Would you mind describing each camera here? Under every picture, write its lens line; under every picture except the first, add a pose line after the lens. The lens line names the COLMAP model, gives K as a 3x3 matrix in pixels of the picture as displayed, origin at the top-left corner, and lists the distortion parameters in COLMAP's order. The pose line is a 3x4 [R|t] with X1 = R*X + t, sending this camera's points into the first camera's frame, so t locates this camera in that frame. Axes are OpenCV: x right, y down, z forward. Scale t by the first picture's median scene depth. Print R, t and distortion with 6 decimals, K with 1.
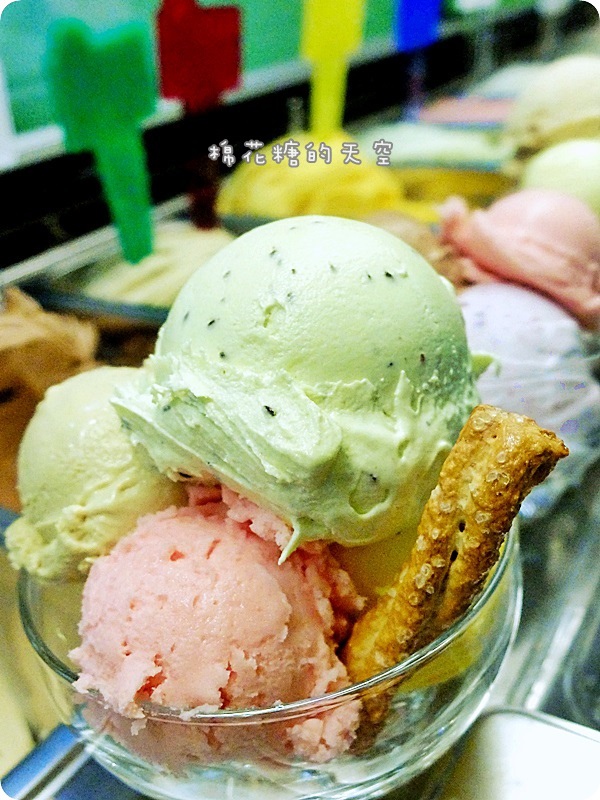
lens RADIAL K [[798.7, 0, 300.3], [0, 798.7, 410.8], [0, 0, 1]] dist [-0.001443, -0.013685]
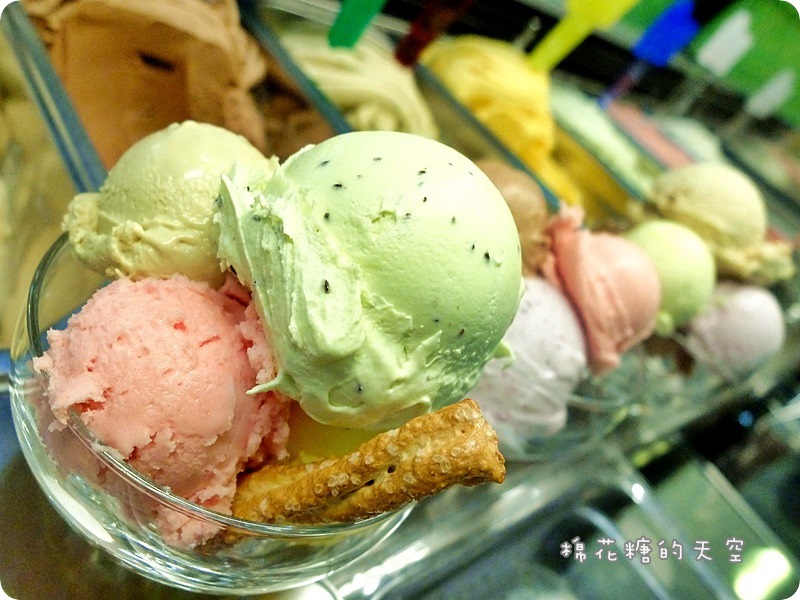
lens RADIAL K [[688.4, 0, 385.9], [0, 688.4, 299.1], [0, 0, 1]] dist [-0.011836, -0.004667]
pose [[0.763479, 0.639194, 0.092362, -0.049364], [-0.645099, 0.761587, 0.061901, -0.093793], [-0.030776, -0.106843, 0.993800, 0.040635]]
